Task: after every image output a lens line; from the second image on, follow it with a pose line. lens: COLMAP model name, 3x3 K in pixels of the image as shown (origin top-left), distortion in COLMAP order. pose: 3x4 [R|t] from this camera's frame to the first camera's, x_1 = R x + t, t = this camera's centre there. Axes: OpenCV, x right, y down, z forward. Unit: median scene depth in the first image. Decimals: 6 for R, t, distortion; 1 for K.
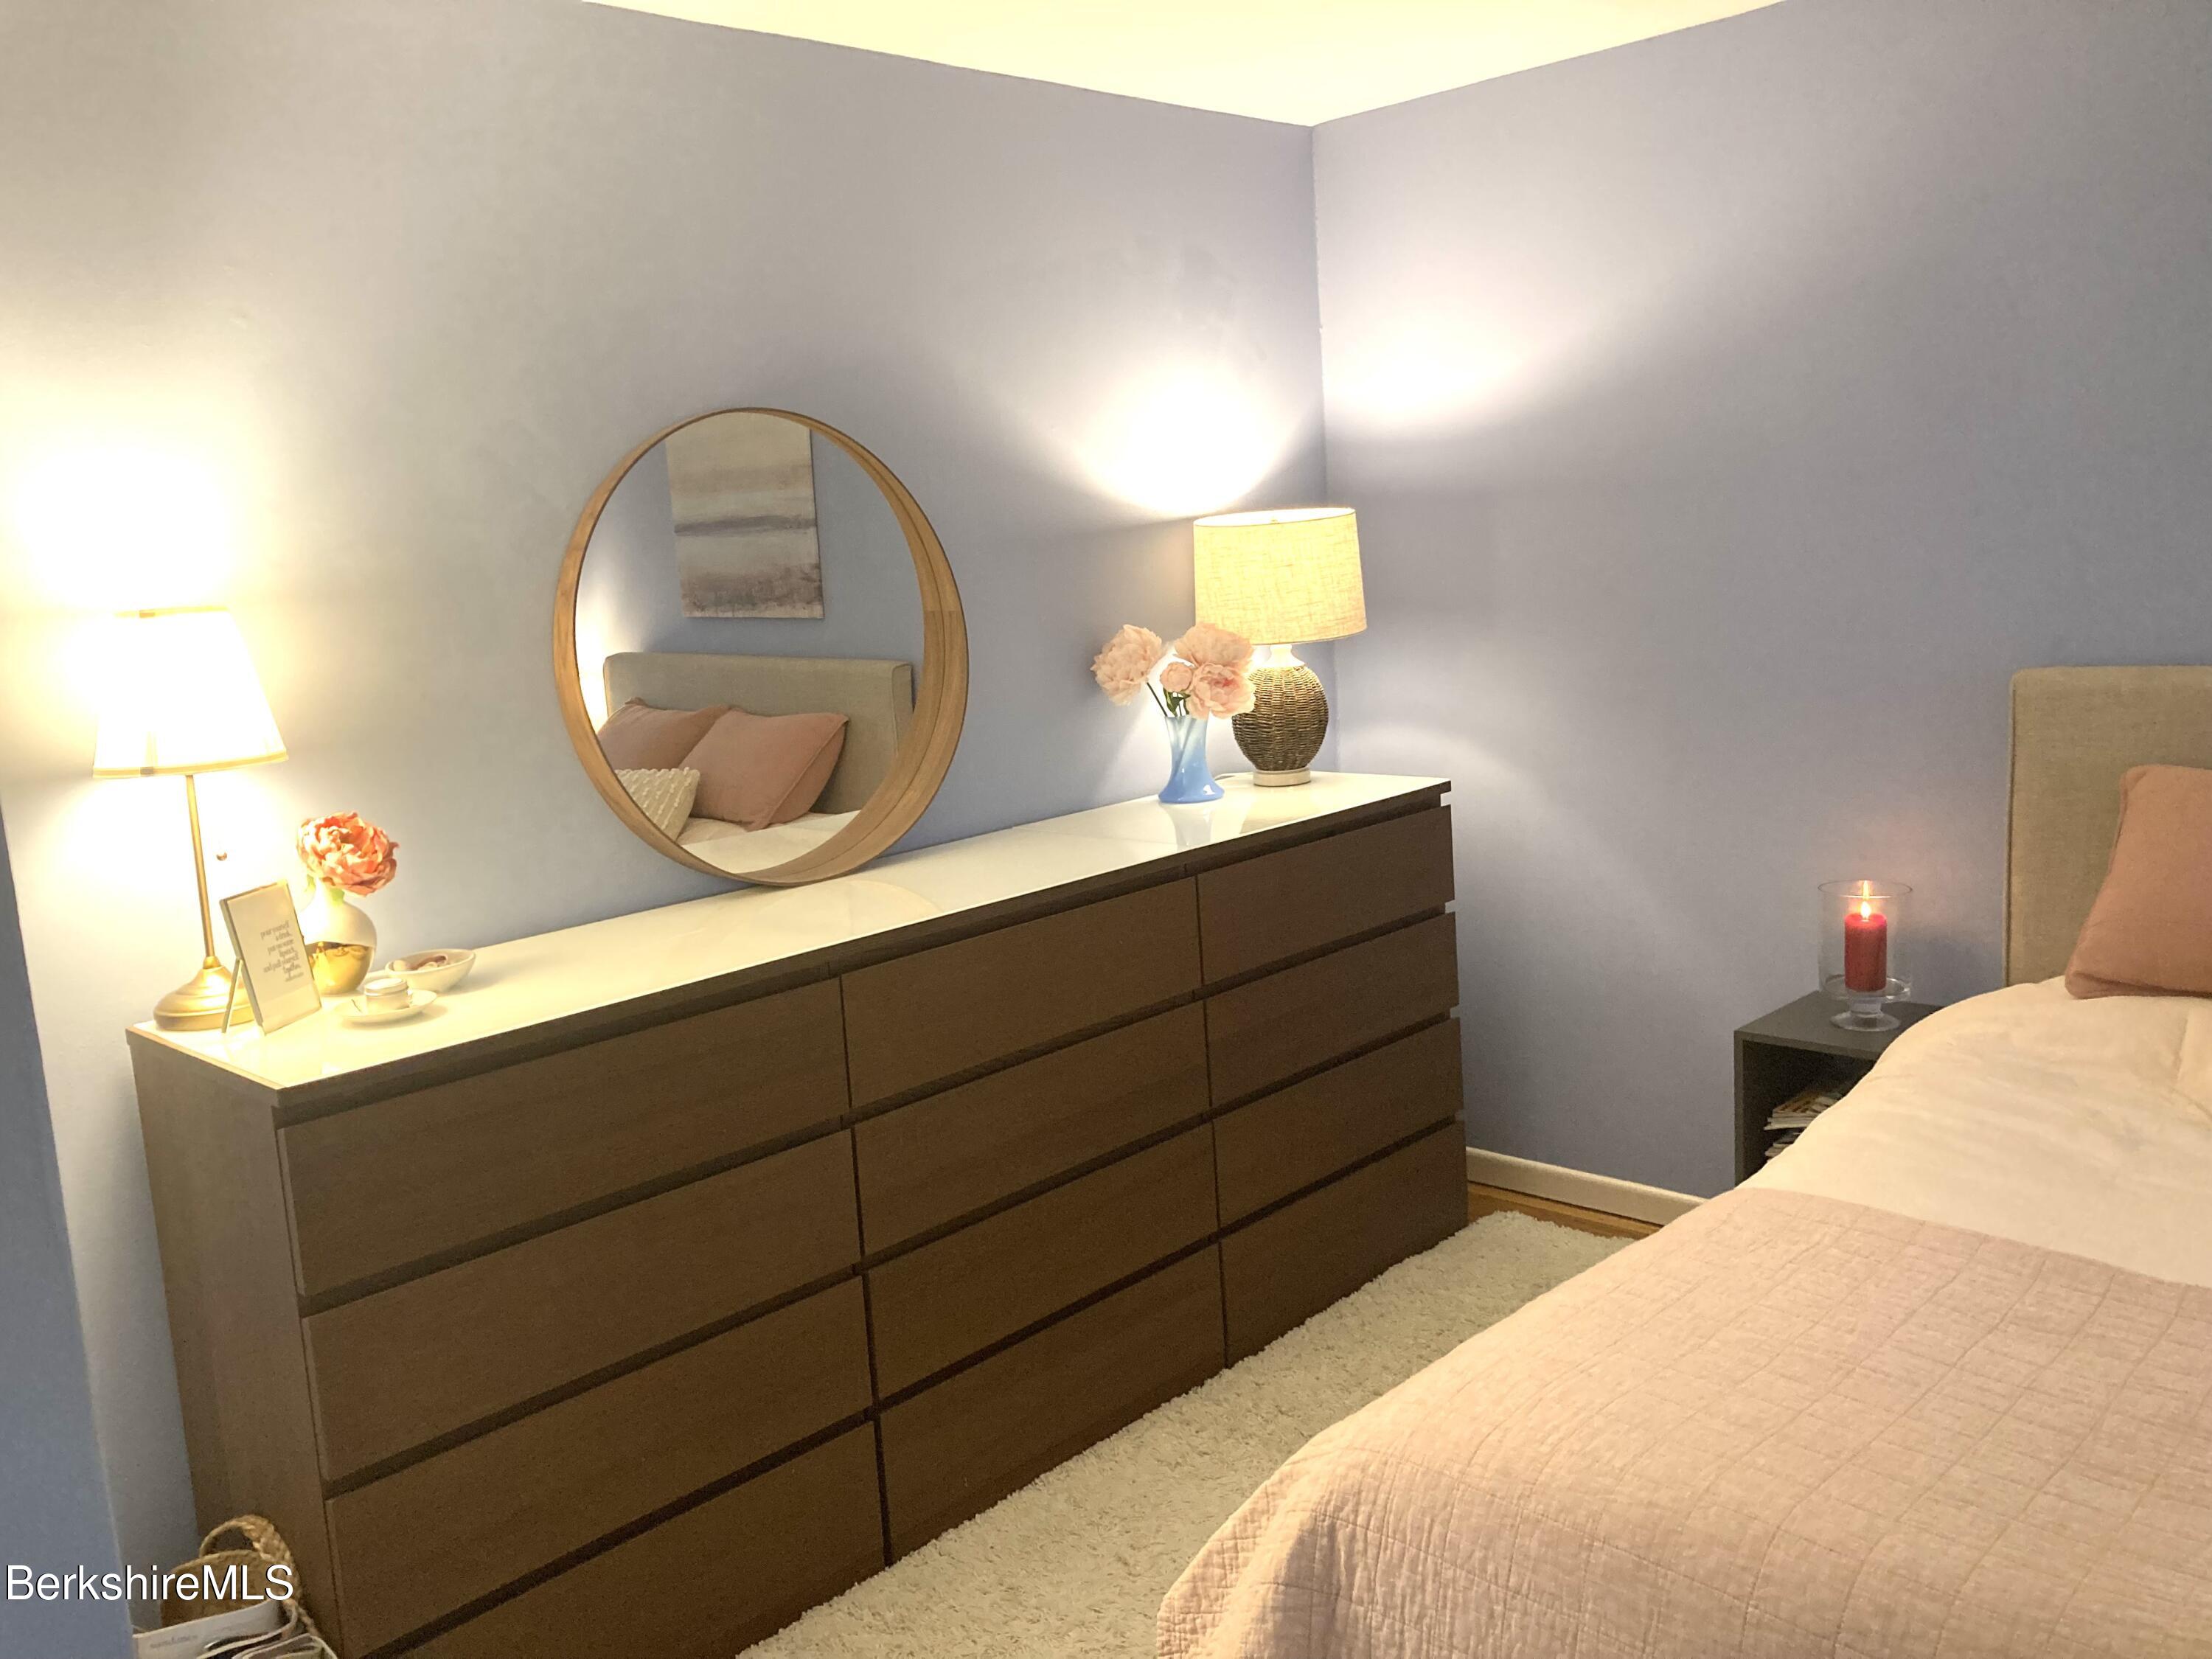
lens RADIAL K [[1815.6, 0, 1066.7], [0, 1815.6, 797.7], [0, 0, 1]] dist [0.002087, 0.014328]
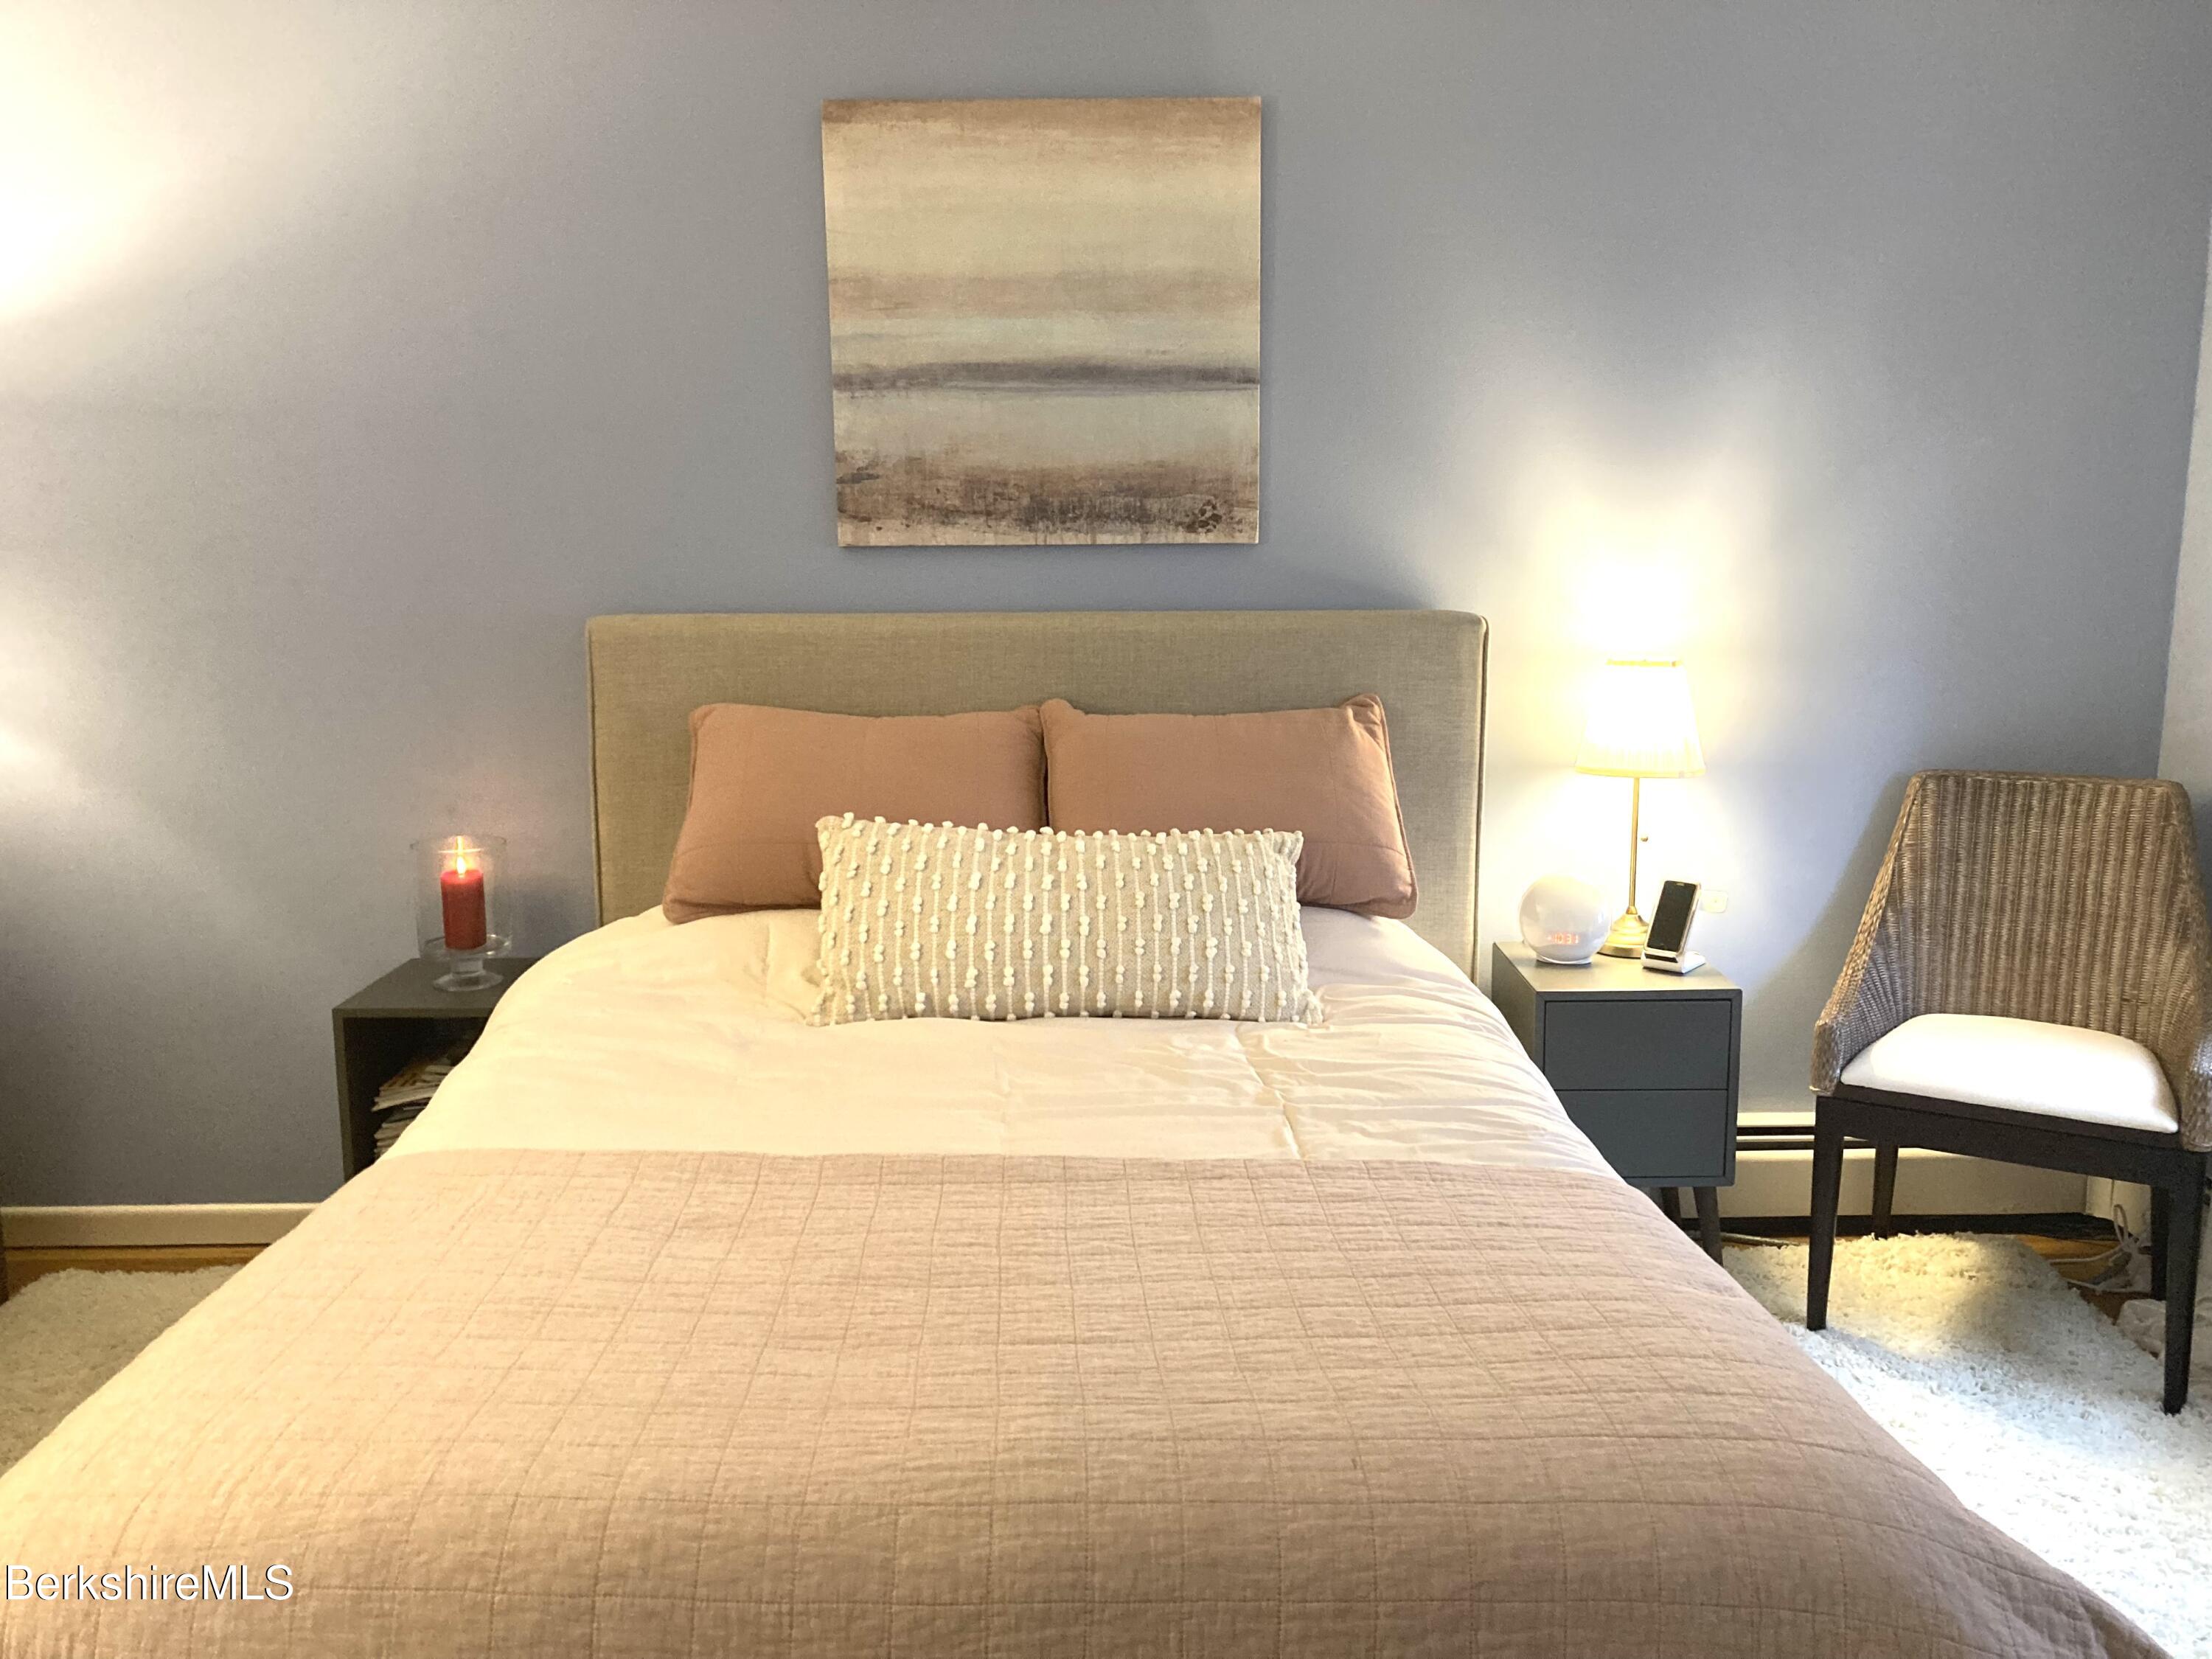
lens RADIAL K [[1805.0, 0, 1114.2], [0, 1805.0, 829.3], [0, 0, 1]] dist [0.008984, -0.008448]
pose [[0.692943, -0.061586, 0.718357, -0.010371], [0.056331, 0.997924, 0.031215, 0.038190], [-0.718788, 0.018835, 0.694974, 0.099576]]
